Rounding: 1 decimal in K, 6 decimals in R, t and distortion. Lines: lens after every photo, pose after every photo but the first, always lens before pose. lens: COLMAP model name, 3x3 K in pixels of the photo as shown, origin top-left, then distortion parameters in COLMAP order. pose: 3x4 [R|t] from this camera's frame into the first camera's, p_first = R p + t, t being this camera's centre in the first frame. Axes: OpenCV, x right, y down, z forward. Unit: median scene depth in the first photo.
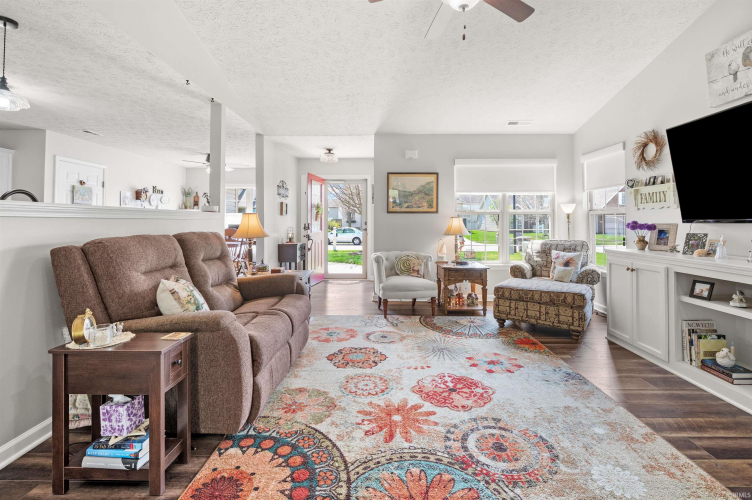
lens RADIAL K [[363.5, 0, 365.2], [0, 363.5, 219.9], [0, 0, 1]] dist [-0.001764, -0.001887]
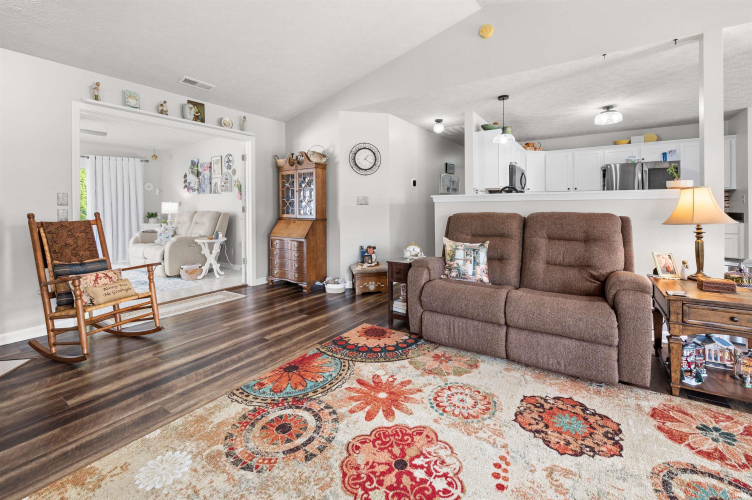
lens RADIAL K [[317.7, 0, 386.7], [0, 317.7, 212.4], [0, 0, 1]] dist [-0.003086, -0.001215]
pose [[-0.501465, 0.018564, -0.864979, 0.503769], [0.013401, 0.999817, 0.013688, 0.012799], [0.865074, -0.004728, -0.501622, 0.874437]]
